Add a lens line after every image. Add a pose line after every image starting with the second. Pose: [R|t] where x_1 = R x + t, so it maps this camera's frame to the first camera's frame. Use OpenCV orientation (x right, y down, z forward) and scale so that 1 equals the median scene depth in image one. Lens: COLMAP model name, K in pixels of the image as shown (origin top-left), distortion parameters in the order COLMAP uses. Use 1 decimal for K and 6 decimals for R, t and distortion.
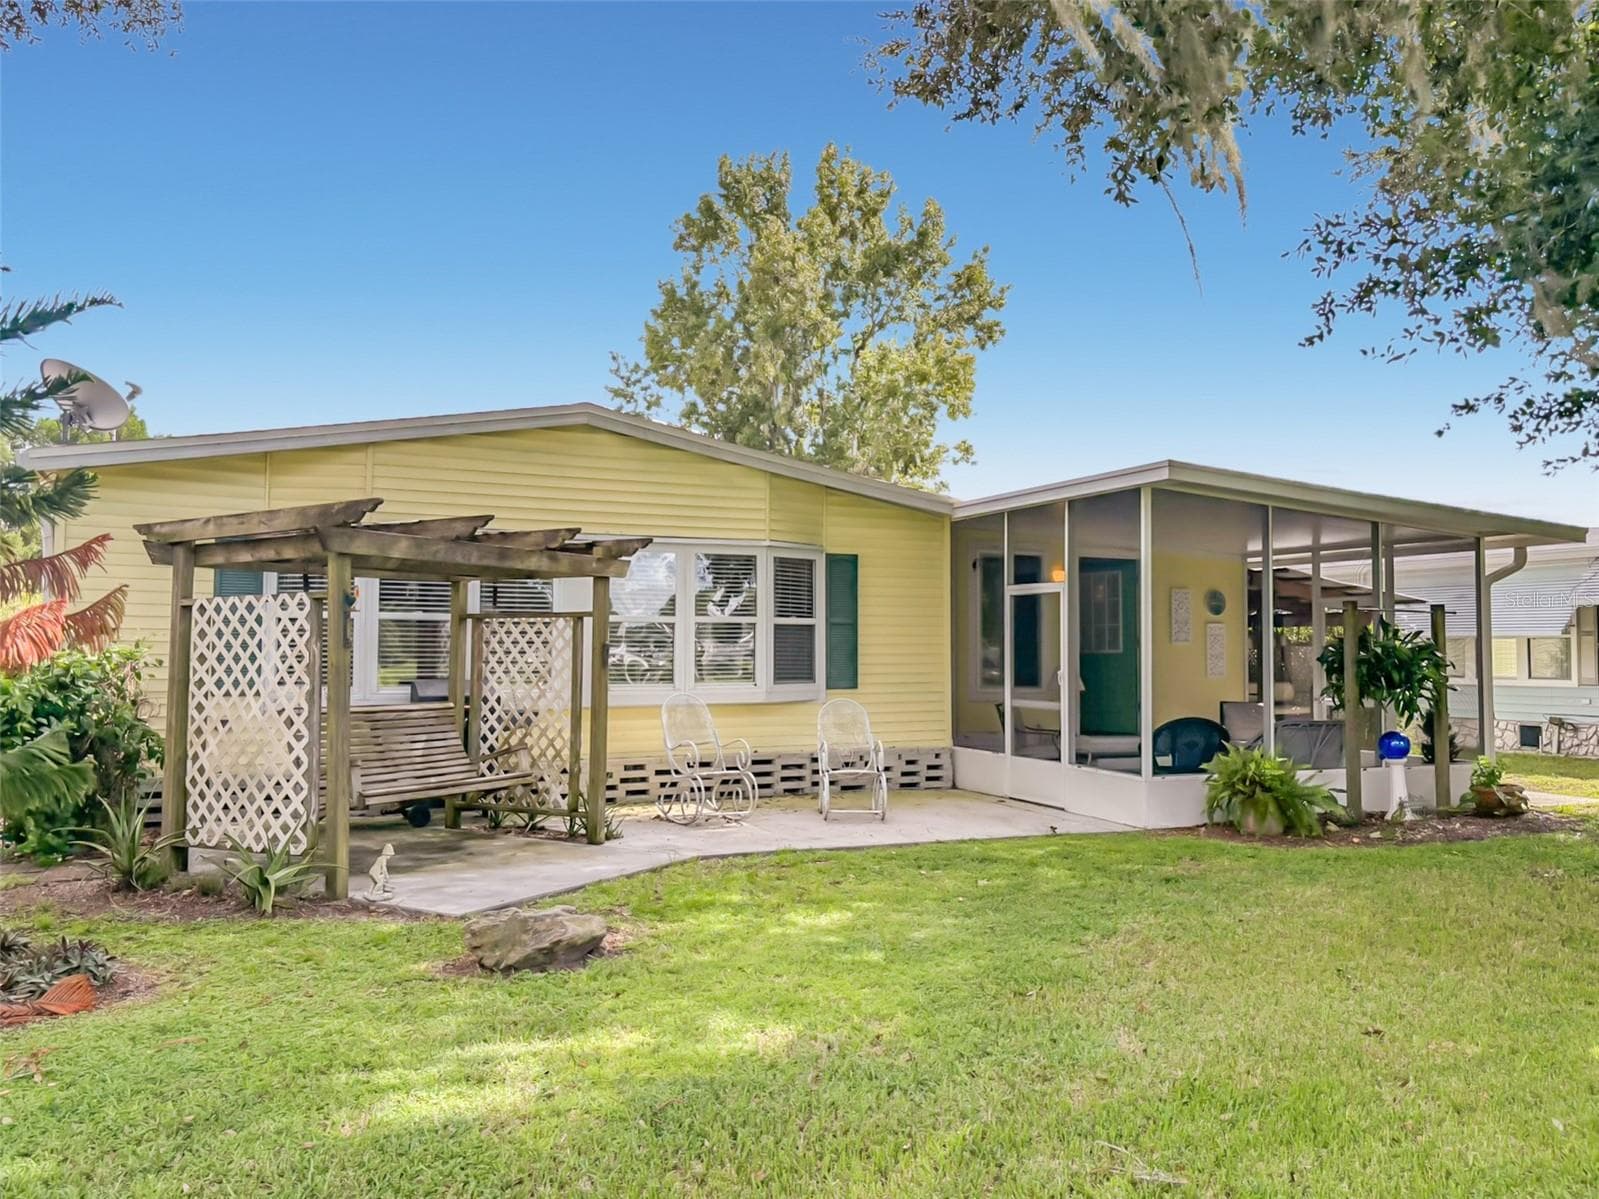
lens RADIAL K [[1202.6, 0, 809.0], [0, 1202.6, 589.7], [0, 0, 1]] dist [0.040306, -0.023630]
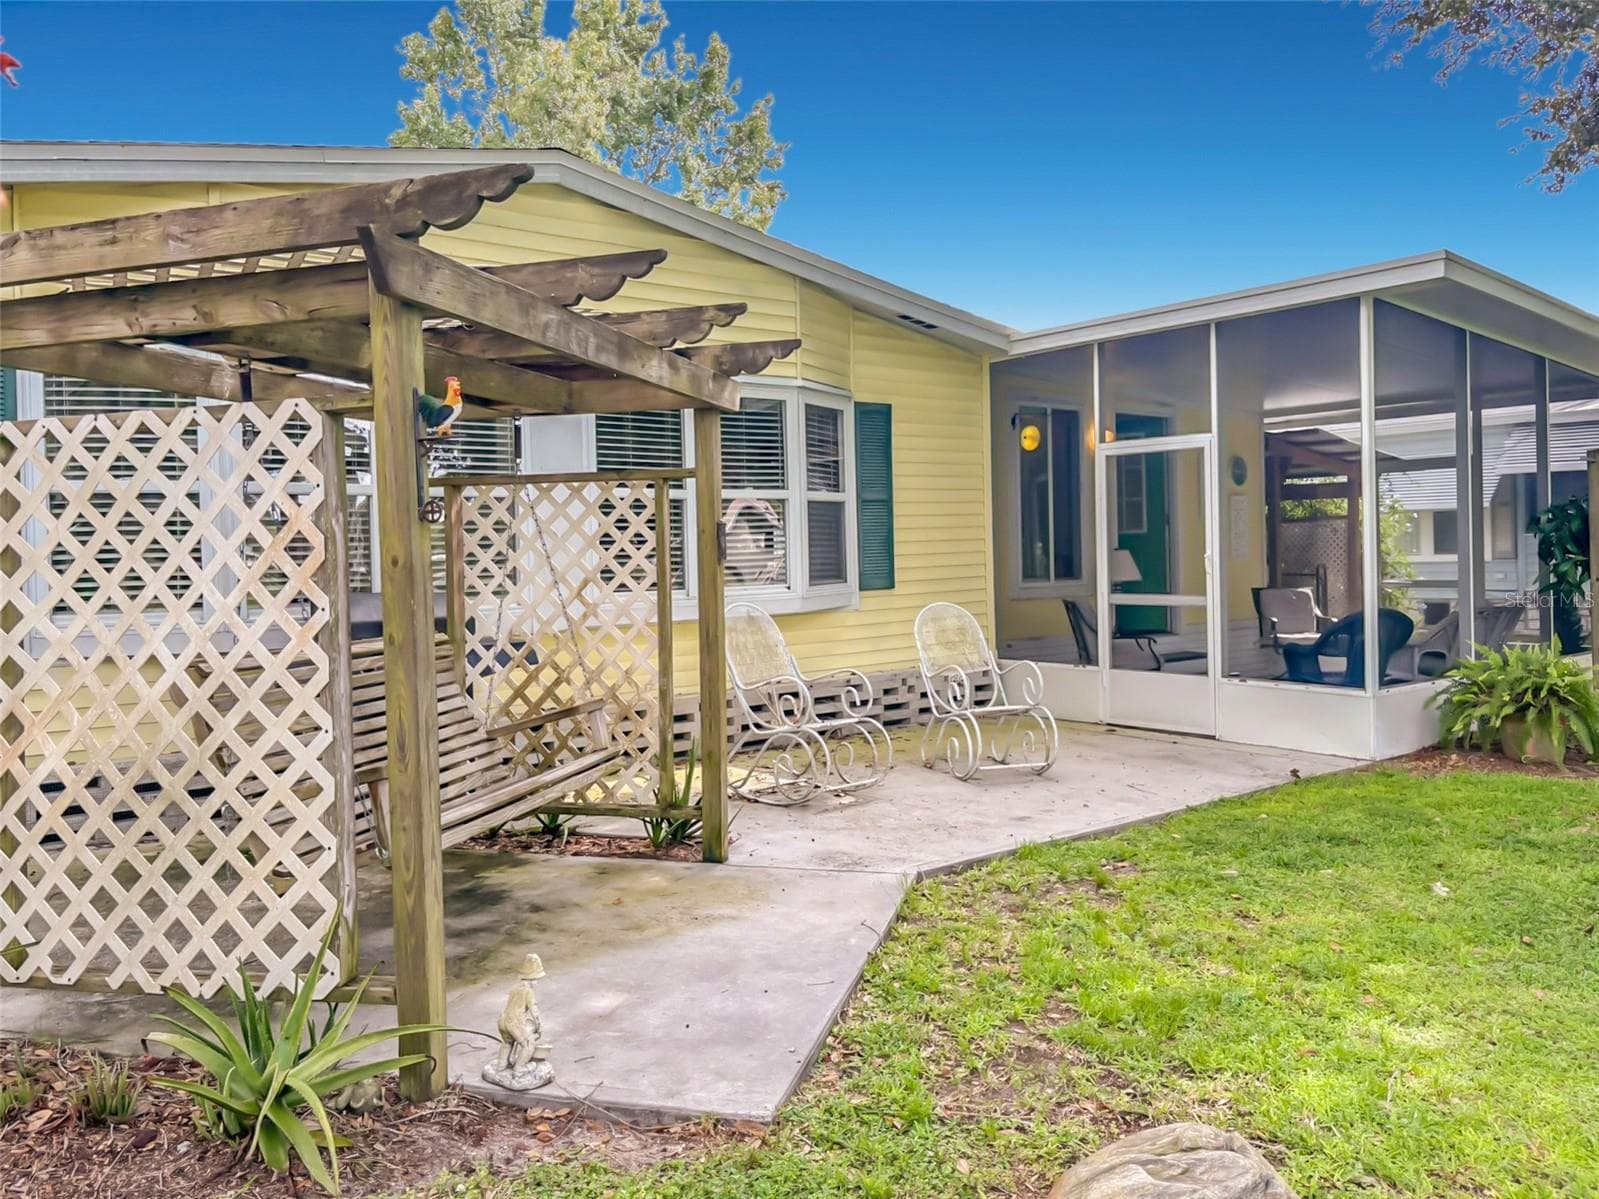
lens RADIAL K [[1202.6, 0, 780.7], [0, 1202.6, 571.3], [0, 0, 1]] dist [0.040306, -0.023630]
pose [[0.972341, -0.030447, 0.231575, -0.205001], [0.014875, 0.997527, 0.068694, 0.021209], [-0.233094, -0.063349, 0.970389, 0.315029]]
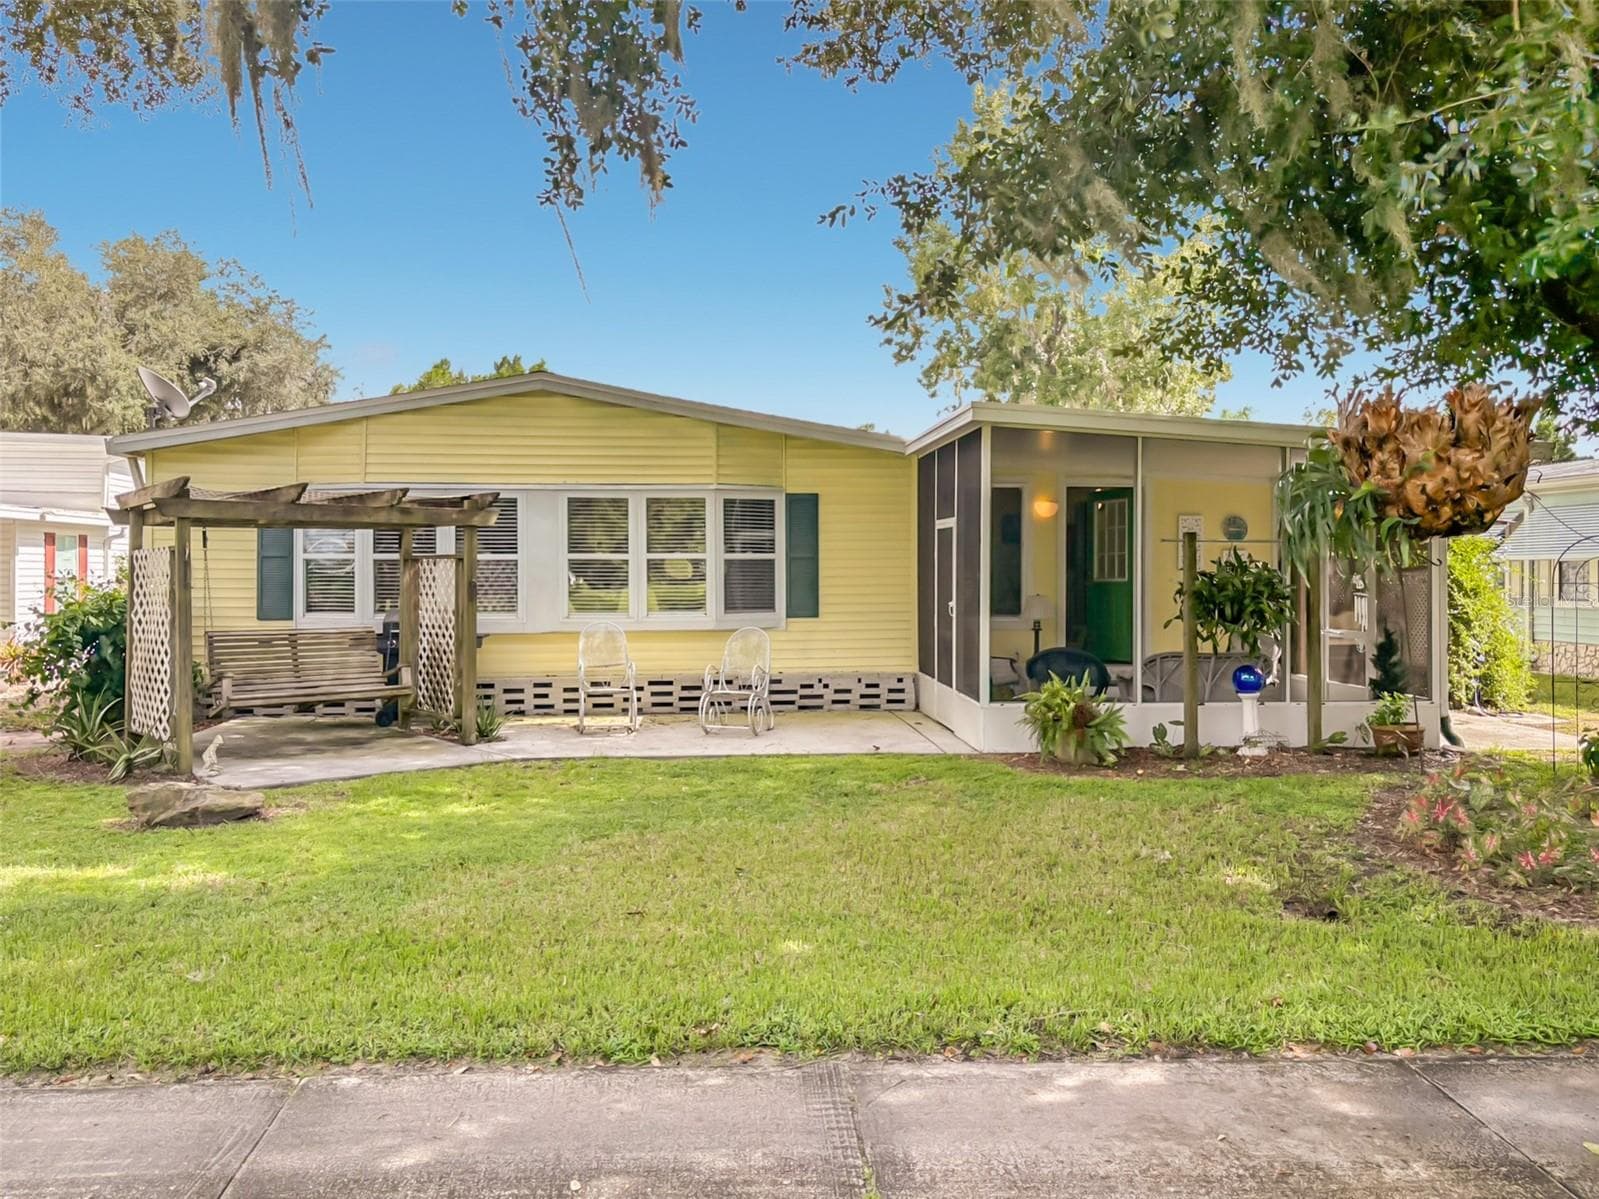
lens RADIAL K [[1202.6, 0, 832.6], [0, 1202.6, 564.2], [0, 0, 1]] dist [0.040306, -0.023630]
pose [[0.951168, -0.005864, -0.308618, 0.403665], [0.019778, 0.998923, 0.041977, -0.011440], [0.308040, -0.046031, 0.950259, -0.028884]]
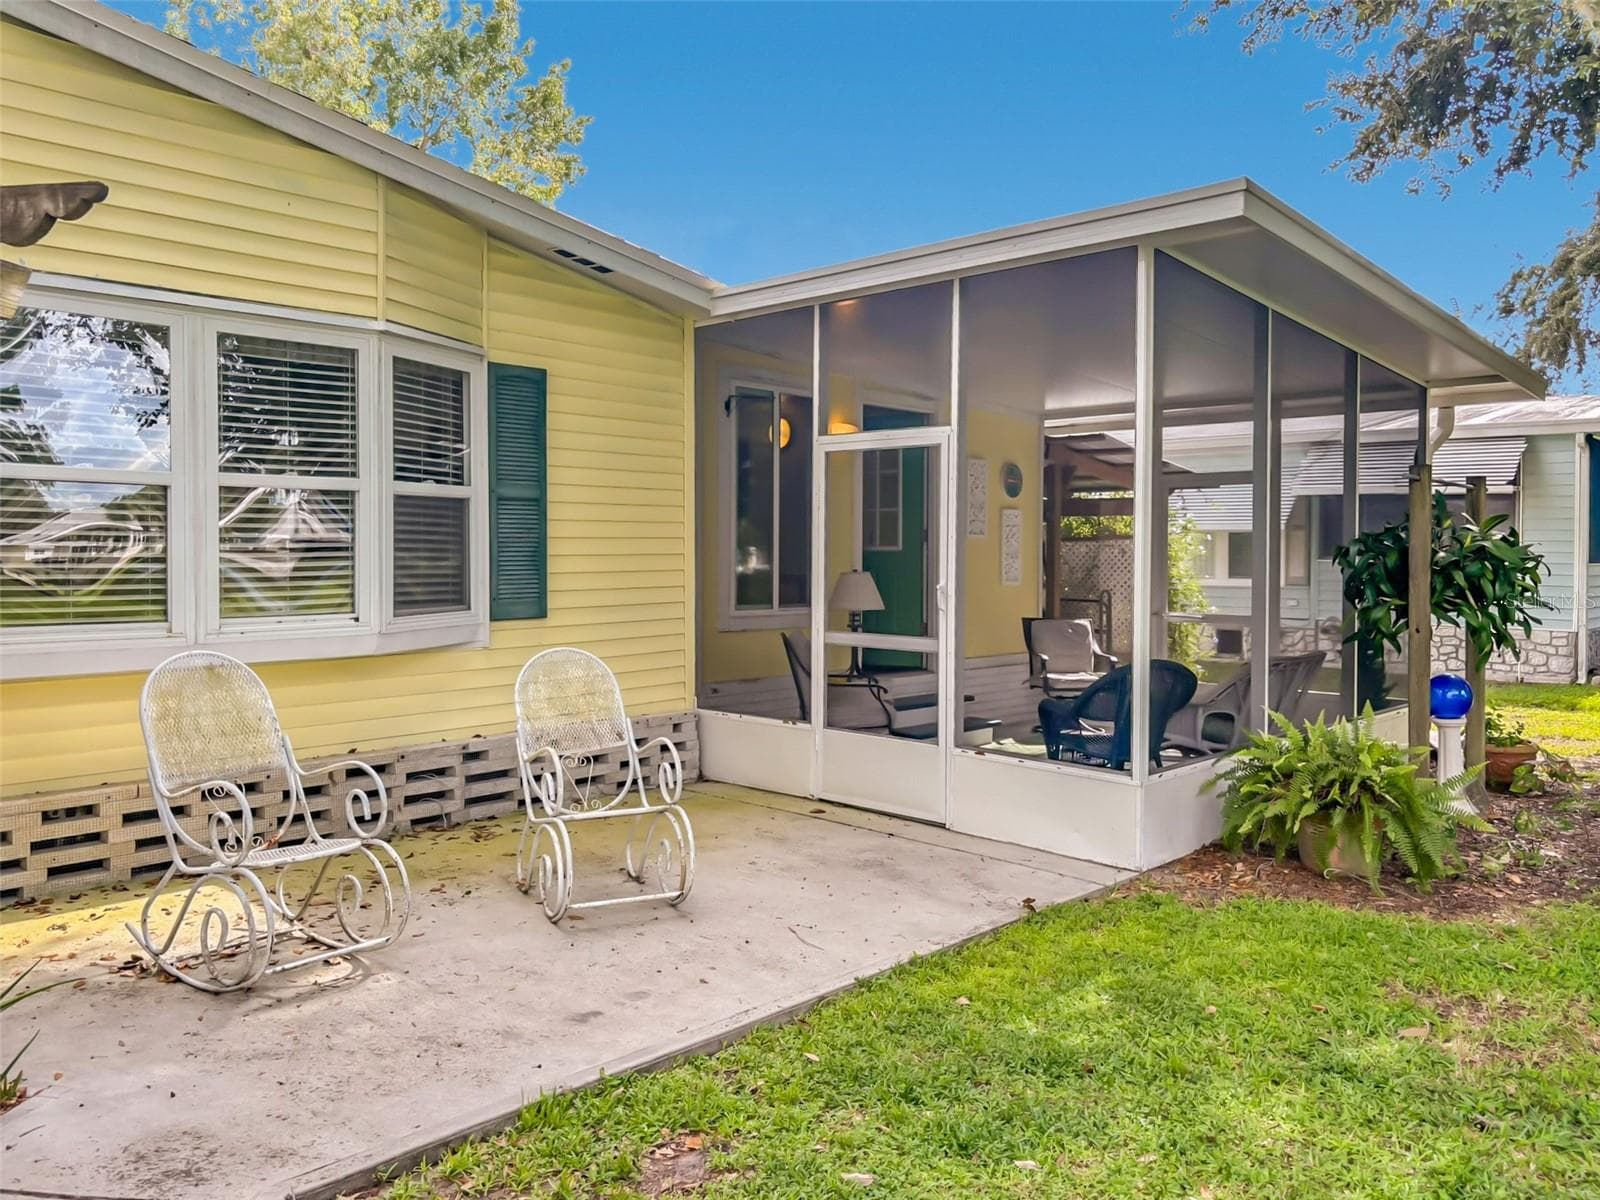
lens RADIAL K [[1203.4, 0, 781.3], [0, 1203.4, 559.3], [0, 0, 1]] dist [0.040306, -0.023630]
pose [[0.932327, -0.003233, 0.361601, -0.059726], [-0.018514, 0.998222, 0.056659, 0.023733], [-0.361142, -0.059520, 0.930610, 0.471207]]
